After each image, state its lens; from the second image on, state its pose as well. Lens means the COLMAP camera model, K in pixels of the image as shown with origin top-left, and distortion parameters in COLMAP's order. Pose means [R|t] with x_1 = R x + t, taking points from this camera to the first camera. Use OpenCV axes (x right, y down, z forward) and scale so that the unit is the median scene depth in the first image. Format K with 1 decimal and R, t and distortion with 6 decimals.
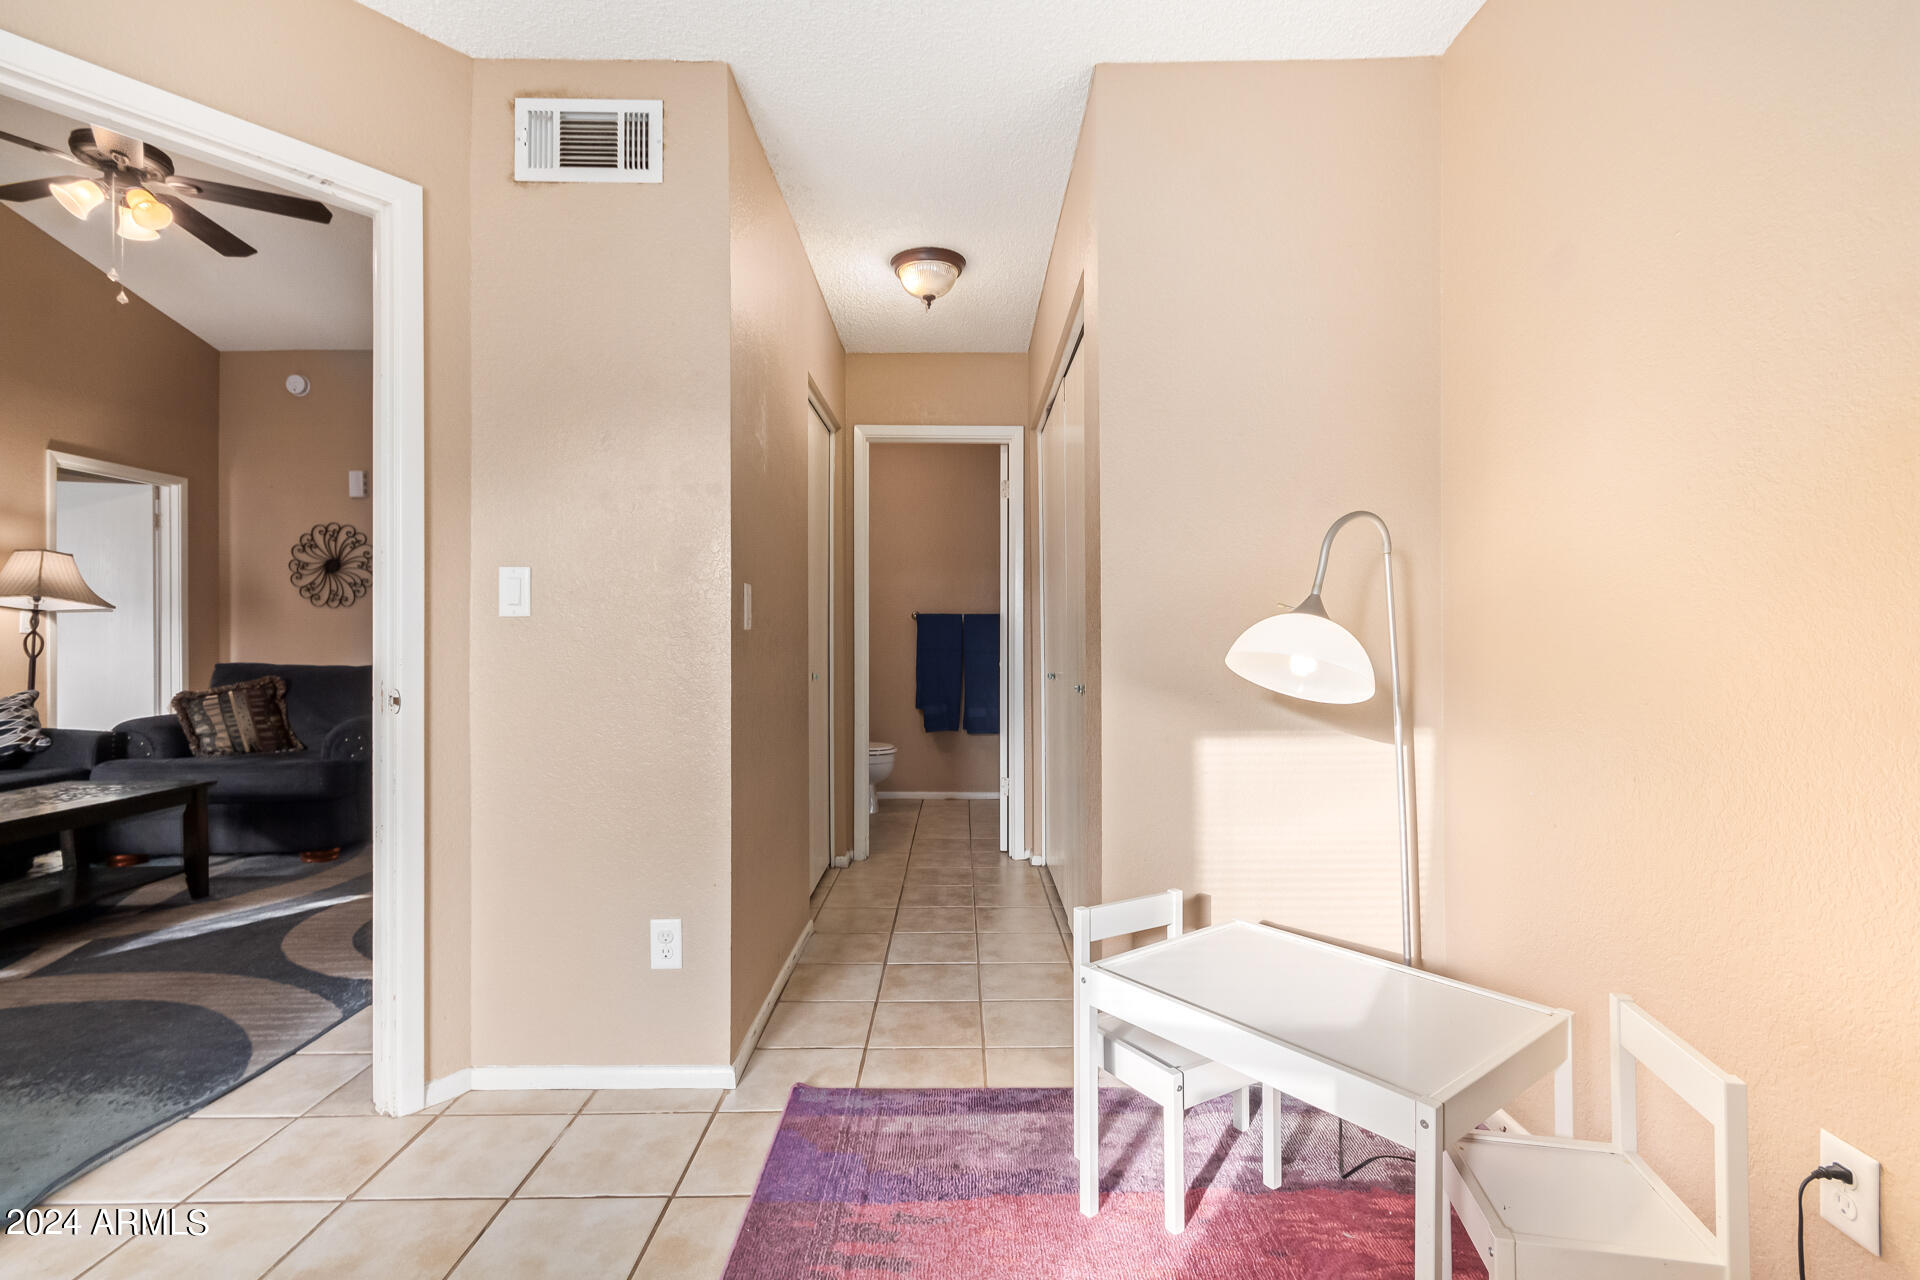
lens RADIAL K [[906.3, 0, 959.6], [0, 906.3, 629.0], [0, 0, 1]] dist [0.003195, -0.000403]
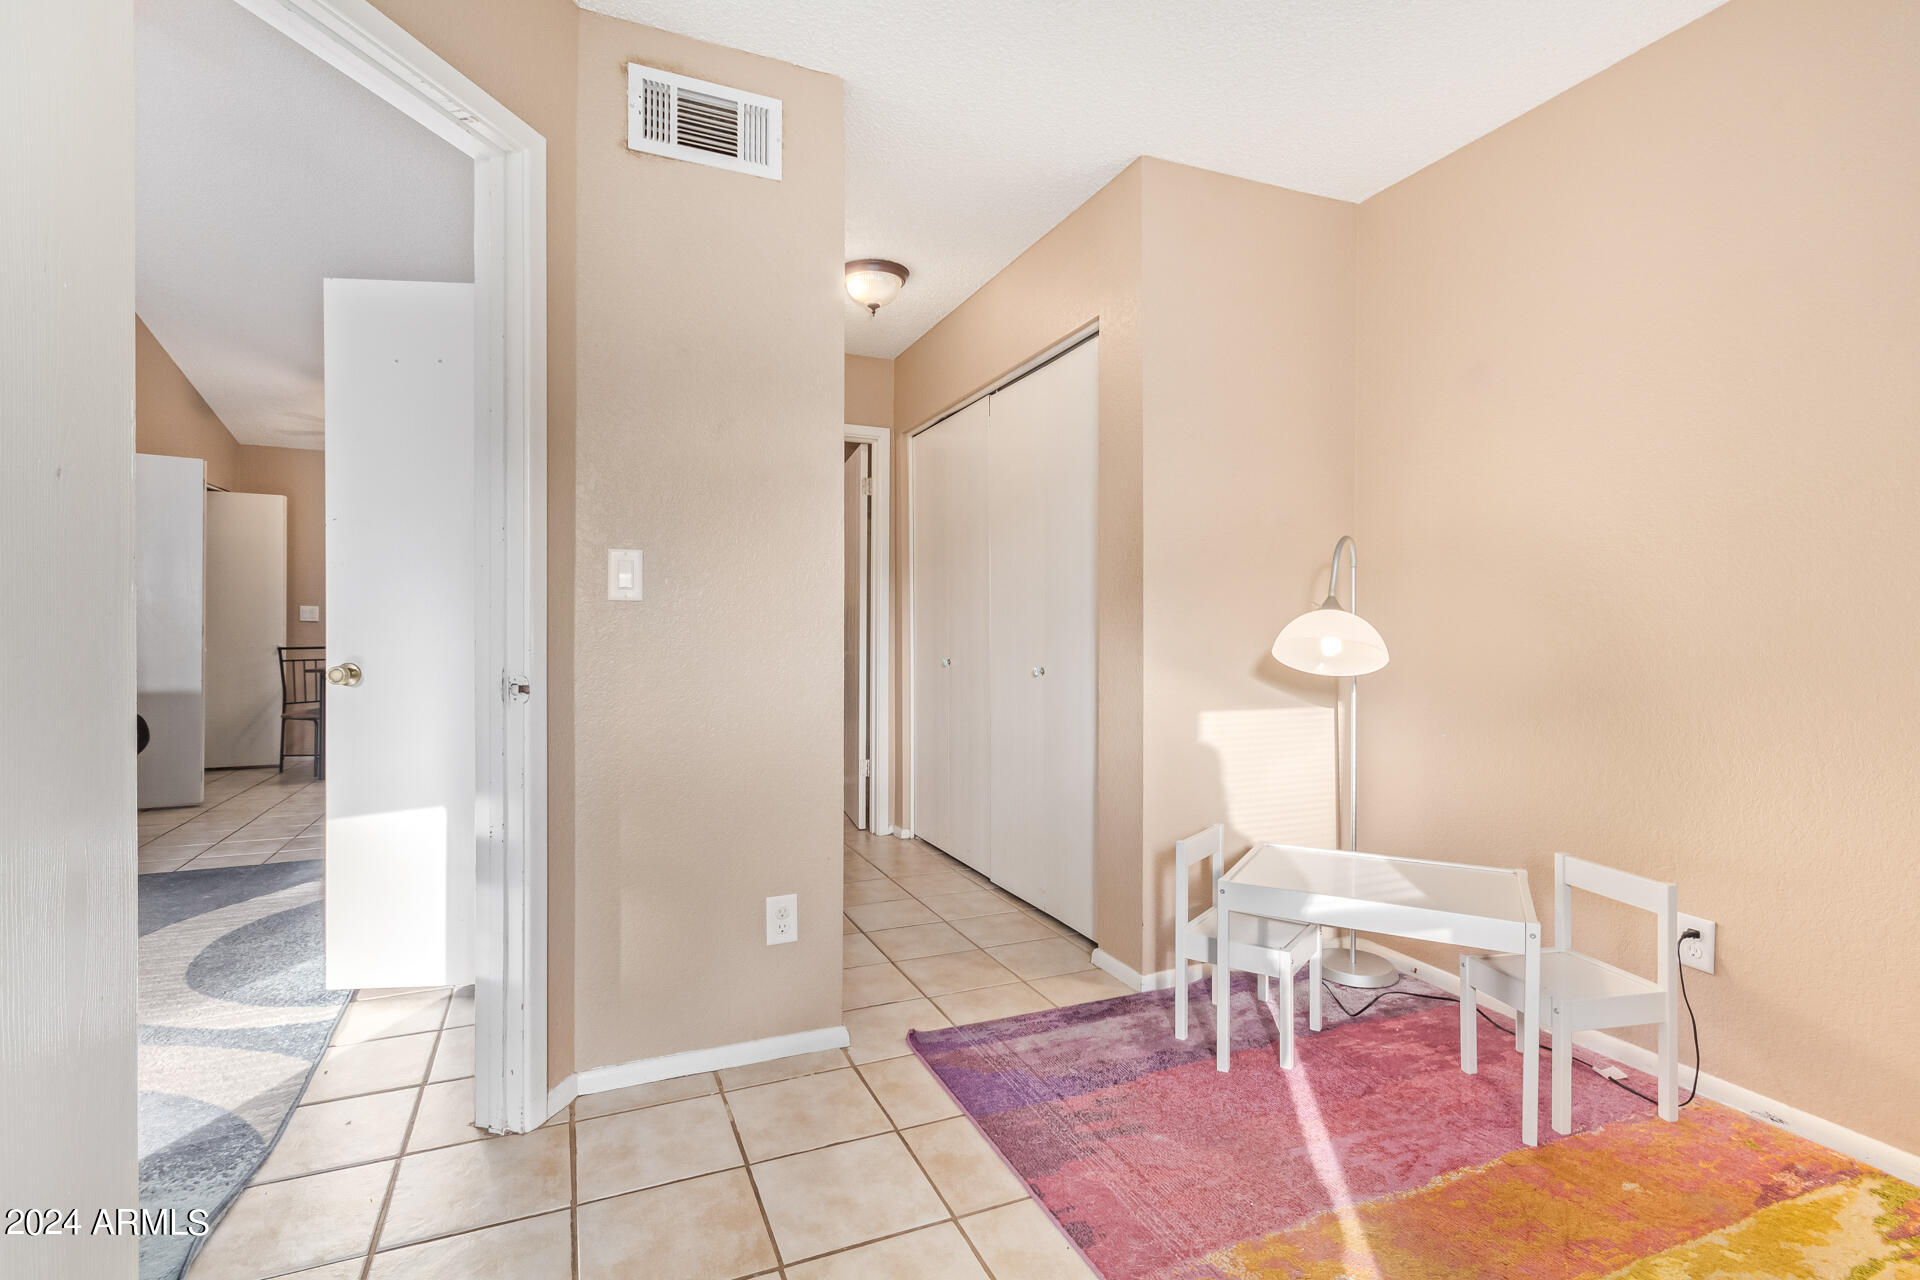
lens RADIAL K [[906.3, 0, 964.6], [0, 906.3, 628.4], [0, 0, 1]] dist [0.003195, -0.000403]
pose [[0.920082, 0.007293, 0.391657, -0.542061], [-0.010870, 0.999917, 0.006917, 0.005042], [-0.391574, -0.010621, 0.920085, -0.032391]]
